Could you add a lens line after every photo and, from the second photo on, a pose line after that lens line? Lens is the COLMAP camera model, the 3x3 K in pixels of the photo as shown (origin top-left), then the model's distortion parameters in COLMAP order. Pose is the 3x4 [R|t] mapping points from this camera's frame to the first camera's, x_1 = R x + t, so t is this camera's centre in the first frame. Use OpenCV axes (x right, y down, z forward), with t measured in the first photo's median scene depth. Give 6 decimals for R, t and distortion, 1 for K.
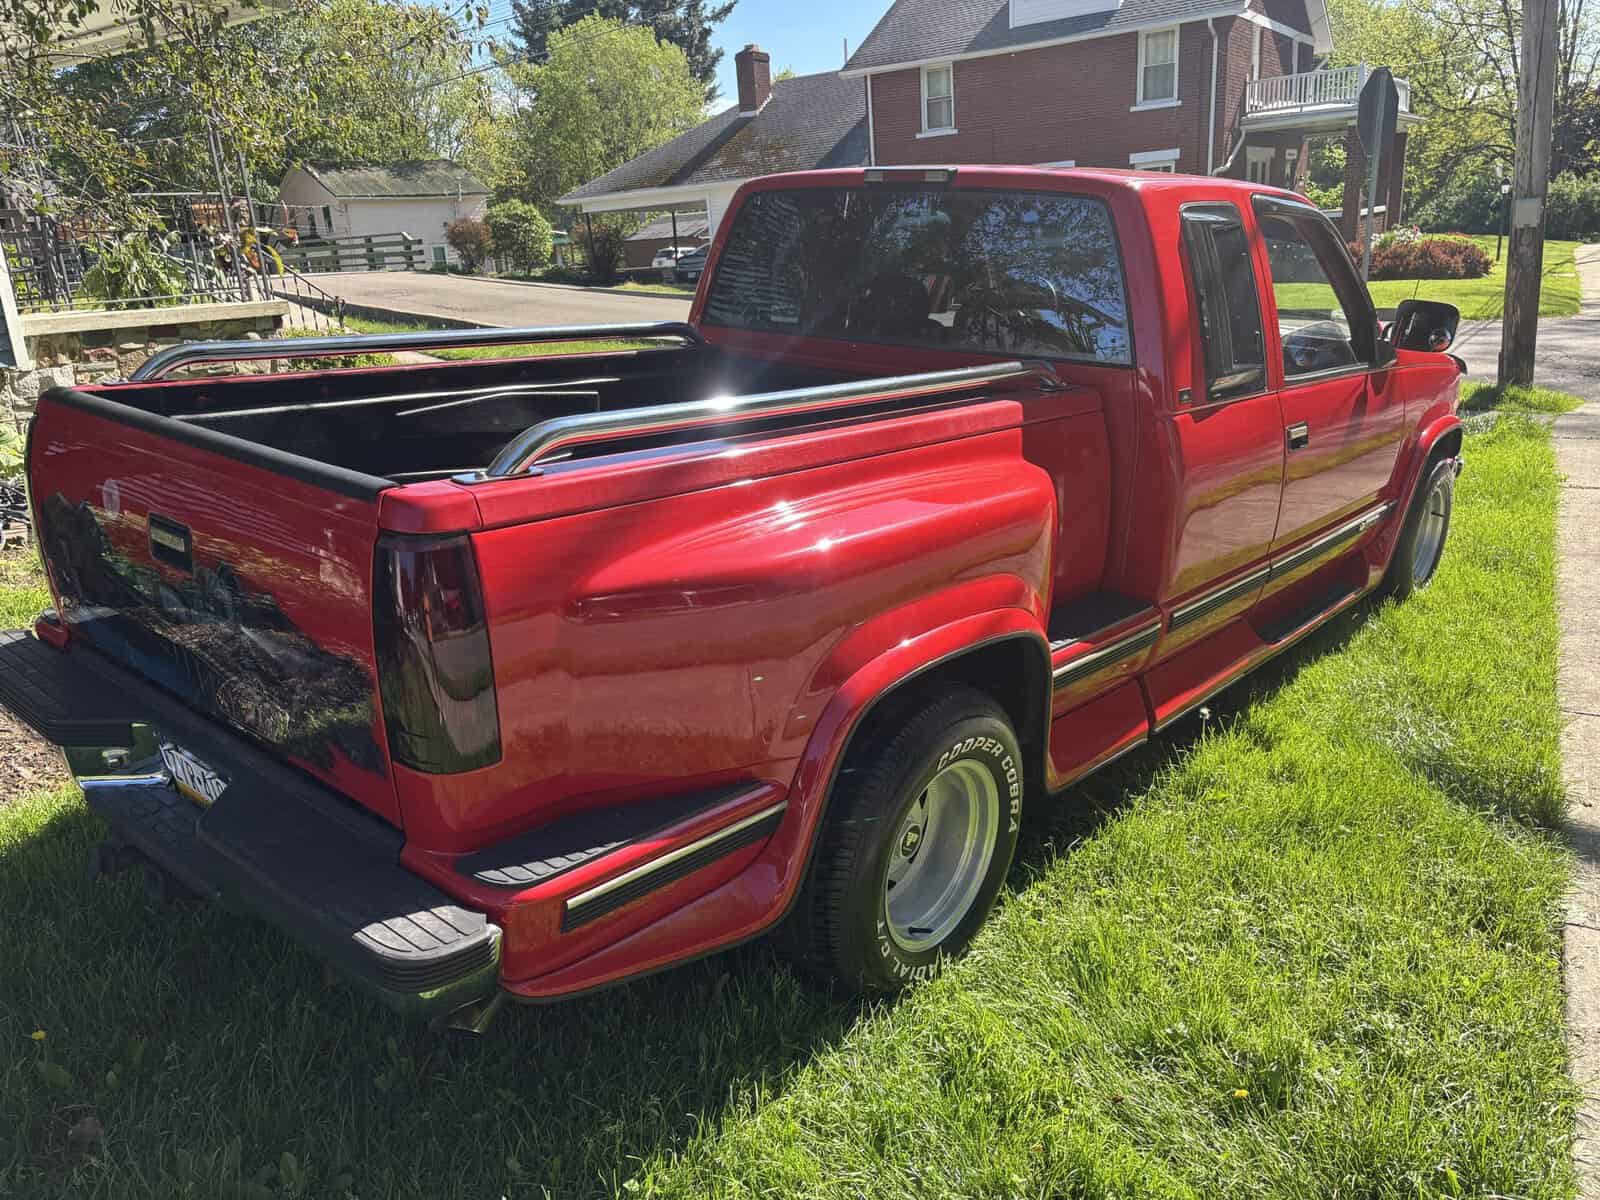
lens RADIAL K [[1221.9, 0, 796.0], [0, 1221.9, 625.0], [0, 0, 1]] dist [0.001541, -0.017263]
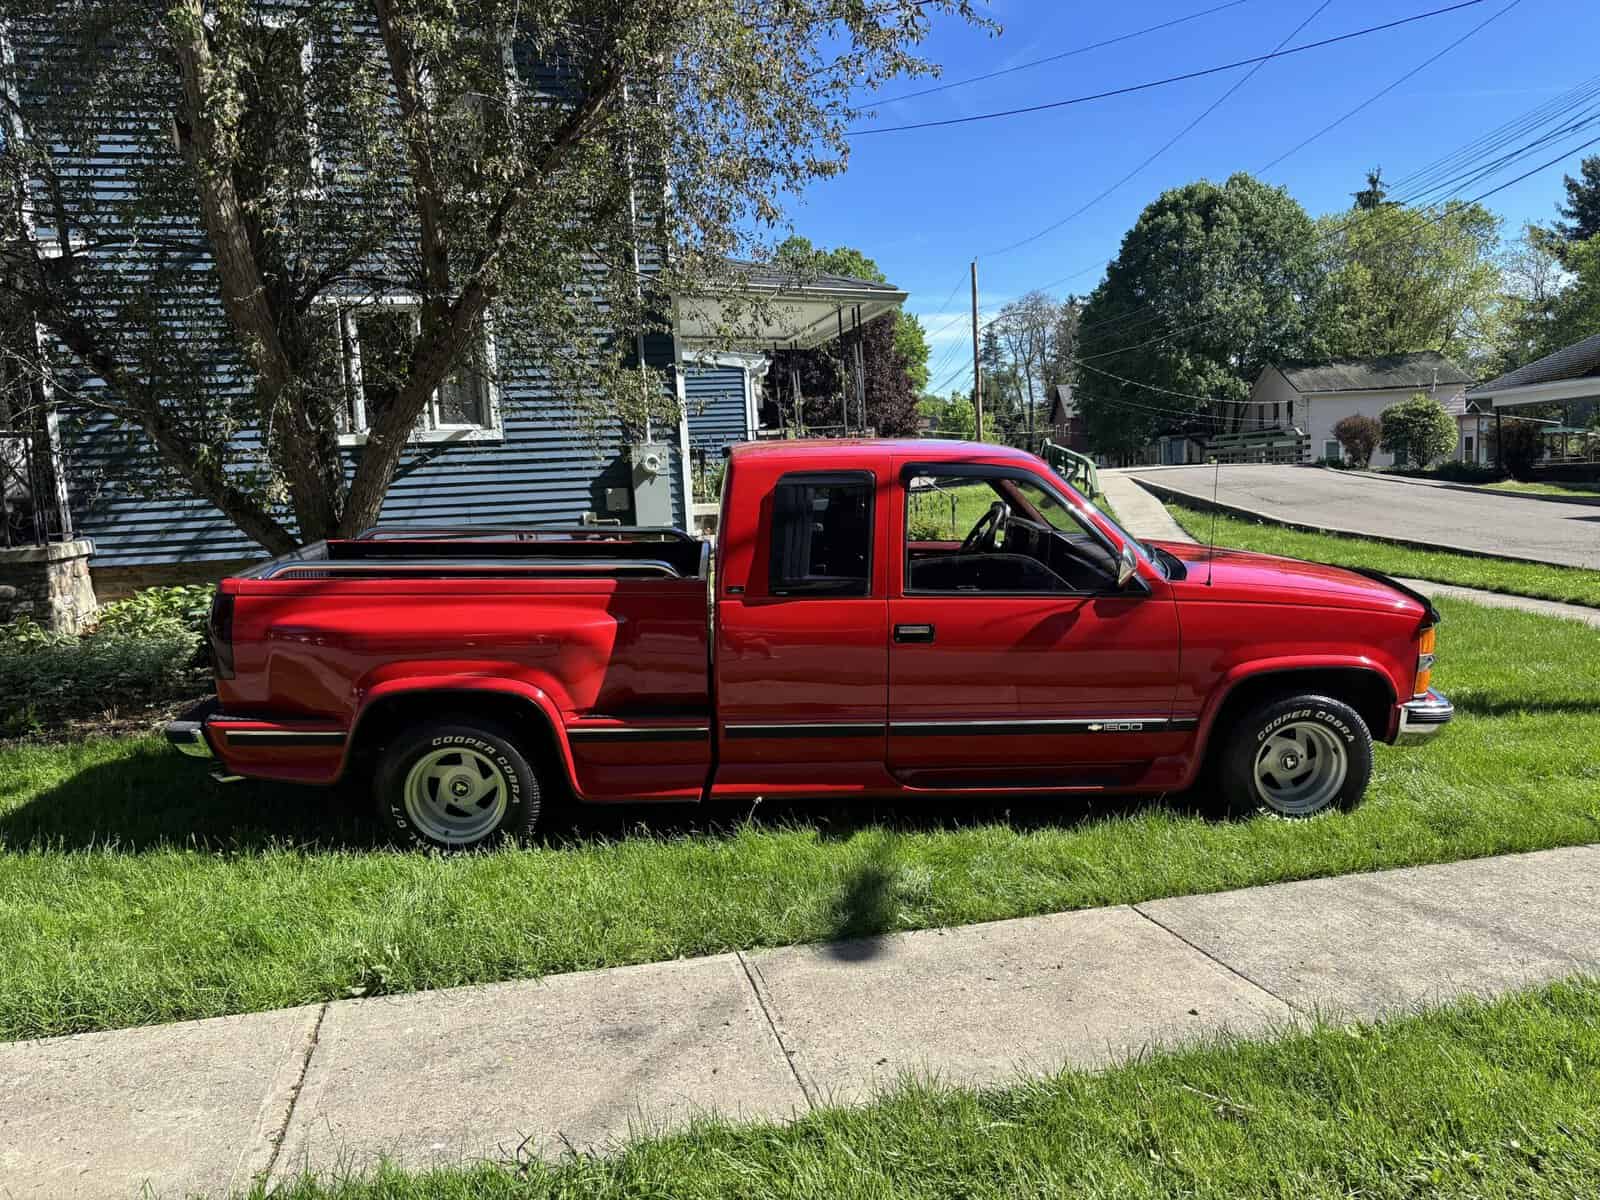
lens RADIAL K [[1221.9, 0, 796.0], [0, 1221.9, 625.0], [0, 0, 1]] dist [0.001541, -0.017263]
pose [[0.701941, 0.104111, -0.704585, 0.134296], [-0.204510, 0.977062, -0.059369, -0.005519], [0.682243, 0.185768, 0.707132, -0.006058]]
